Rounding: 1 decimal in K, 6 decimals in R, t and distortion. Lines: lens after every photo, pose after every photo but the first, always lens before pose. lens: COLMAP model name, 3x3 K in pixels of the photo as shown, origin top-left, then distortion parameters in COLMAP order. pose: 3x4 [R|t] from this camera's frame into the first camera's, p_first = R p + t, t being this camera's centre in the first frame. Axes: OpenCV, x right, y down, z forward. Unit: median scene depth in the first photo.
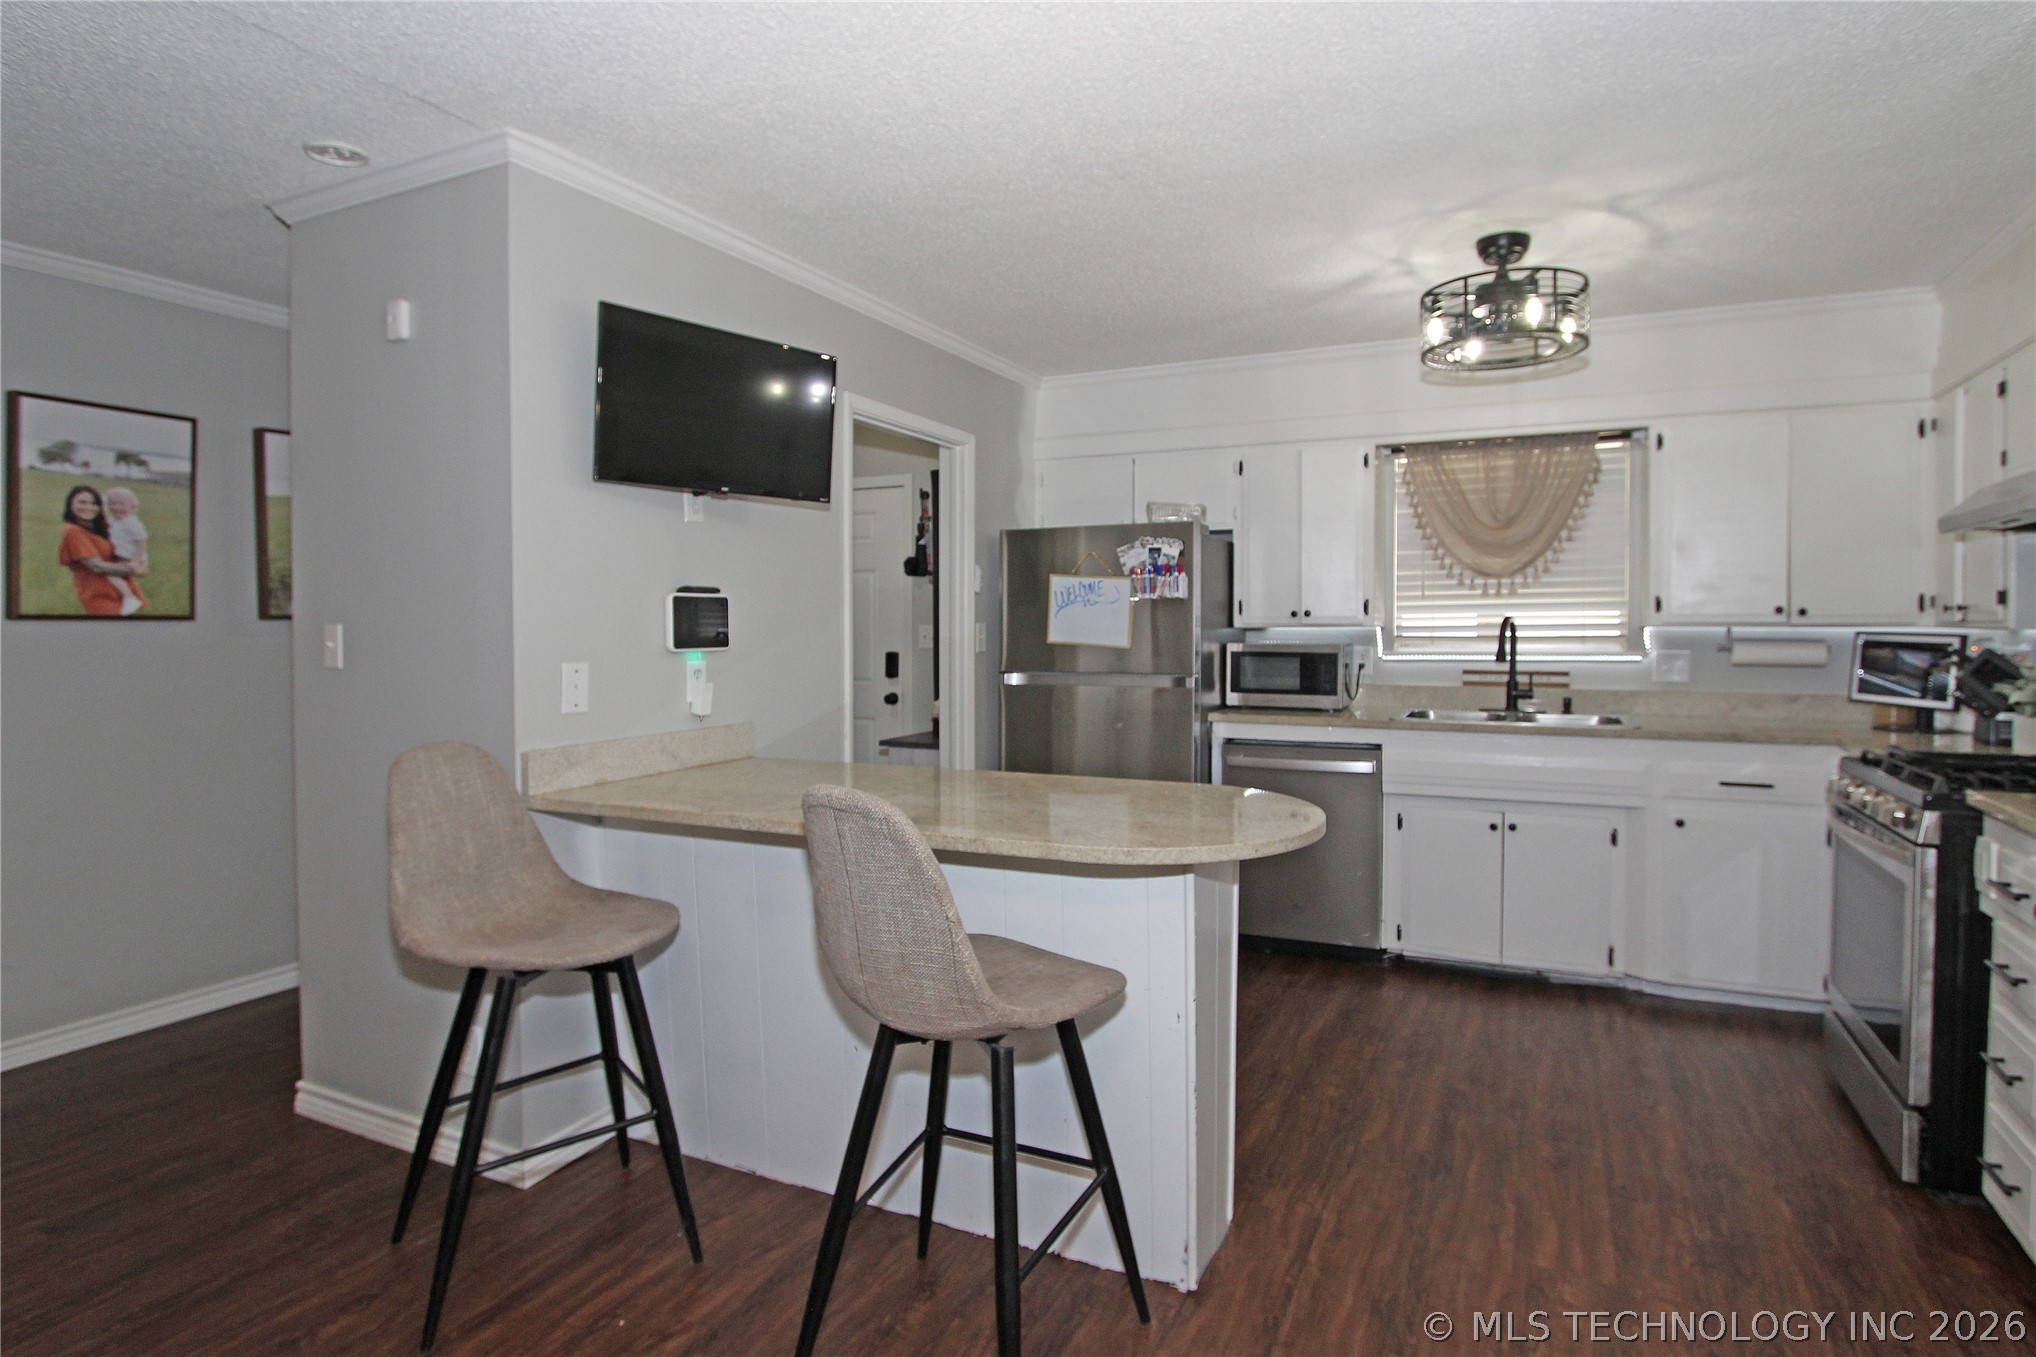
lens RADIAL K [[1038.1, 0, 1084.3], [0, 1038.1, 636.1], [0, 0, 1]] dist [-0.035821, 0.015294]
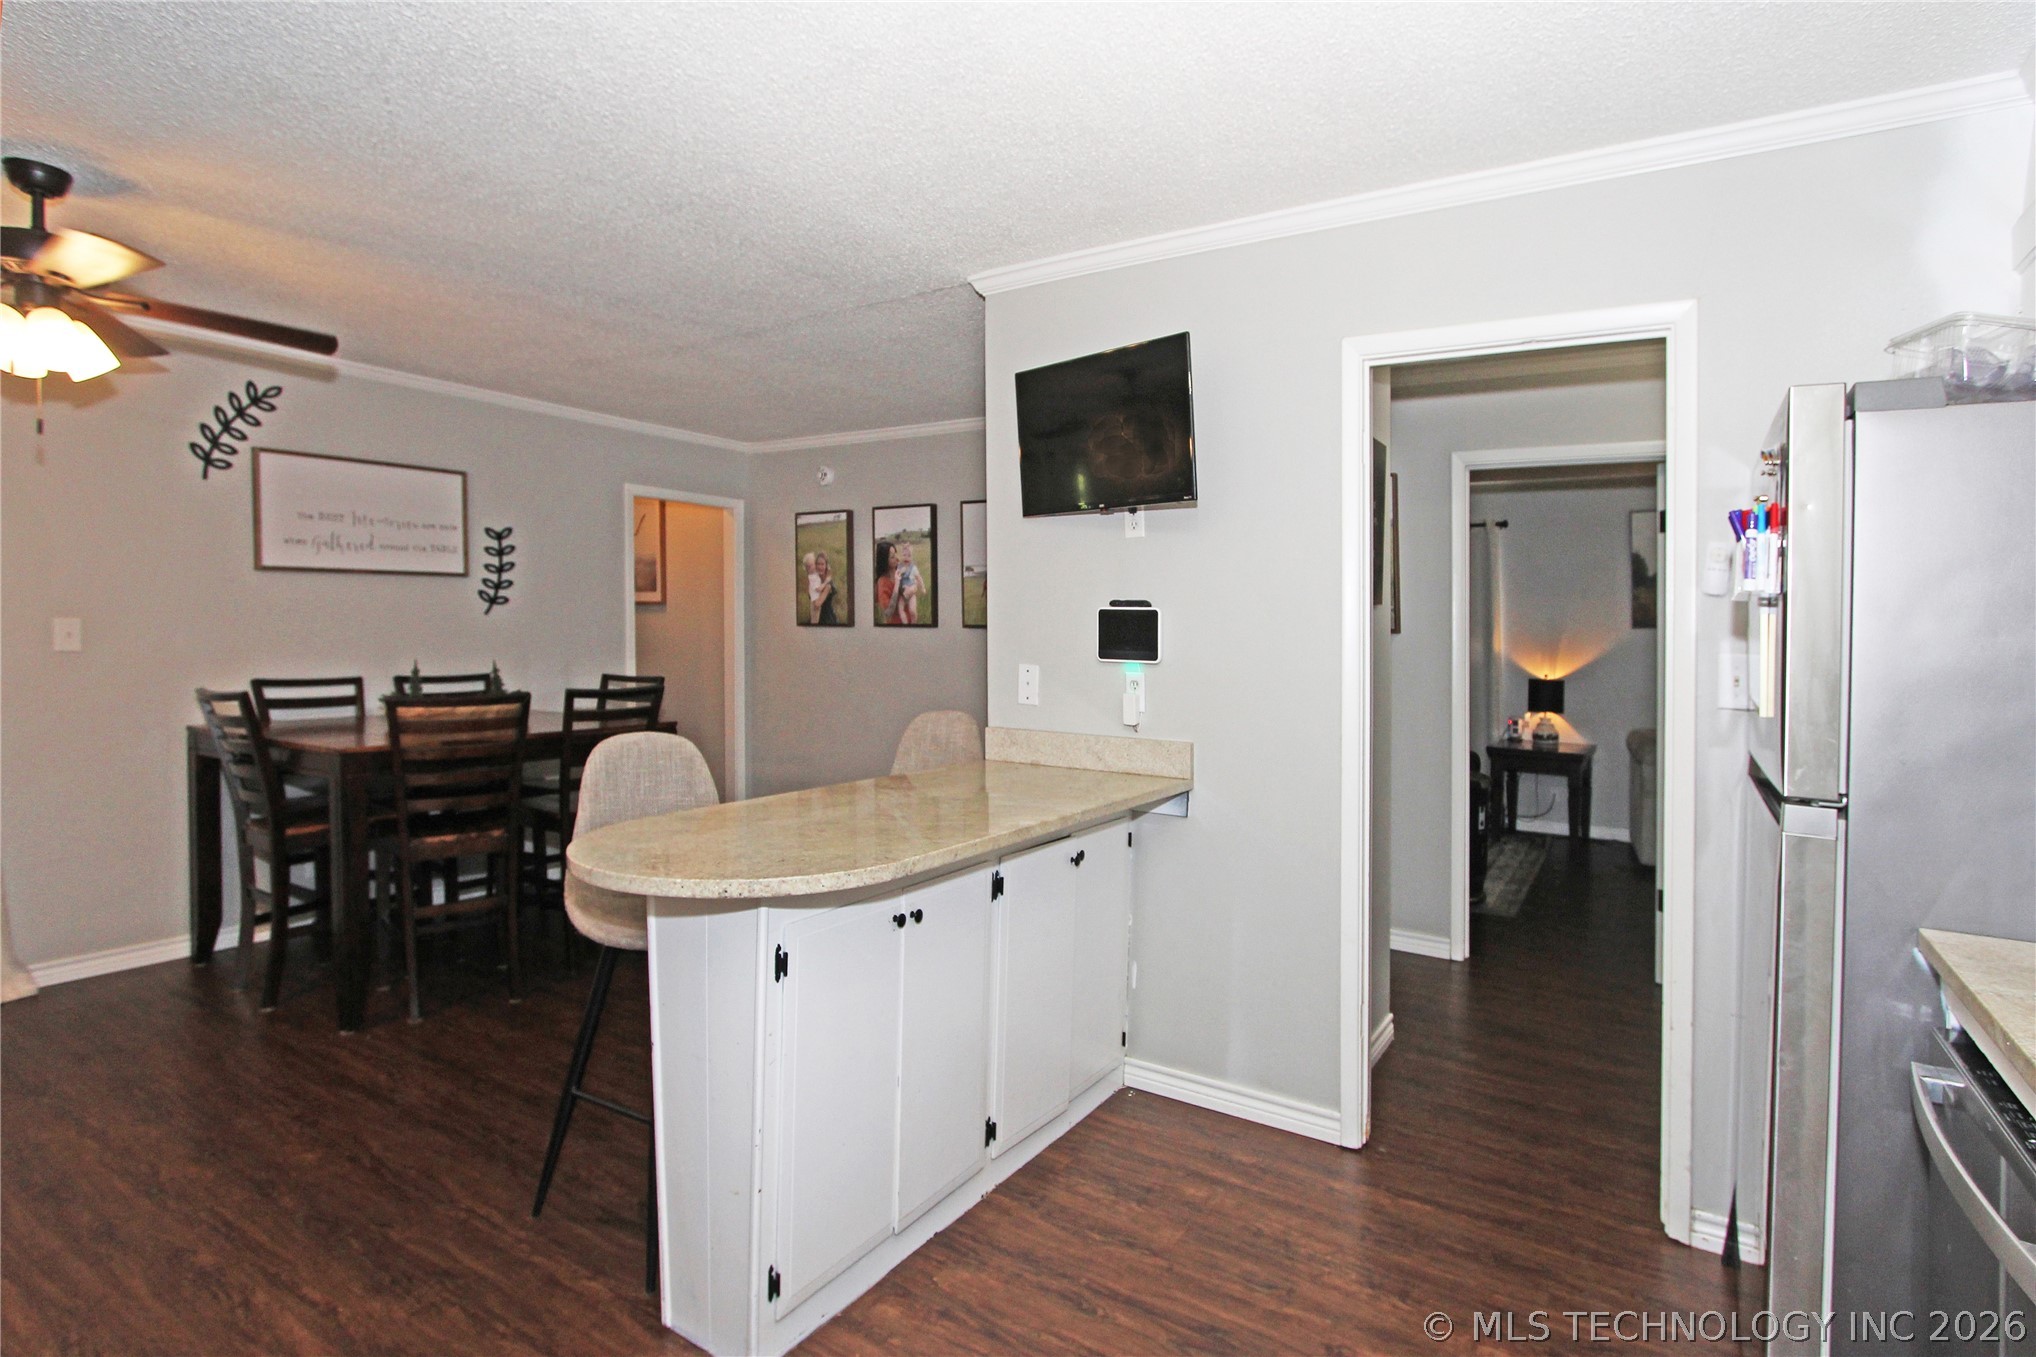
lens RADIAL K [[1123.2, 0, 965.0], [0, 1123.2, 703.2], [0, 0, 1]] dist [-0.004911, -0.000169]
pose [[-0.206319, 0.068061, -0.976115, 0.700533], [-0.032645, 0.996544, 0.076386, -0.023669], [0.977940, 0.047625, -0.203384, 0.975259]]
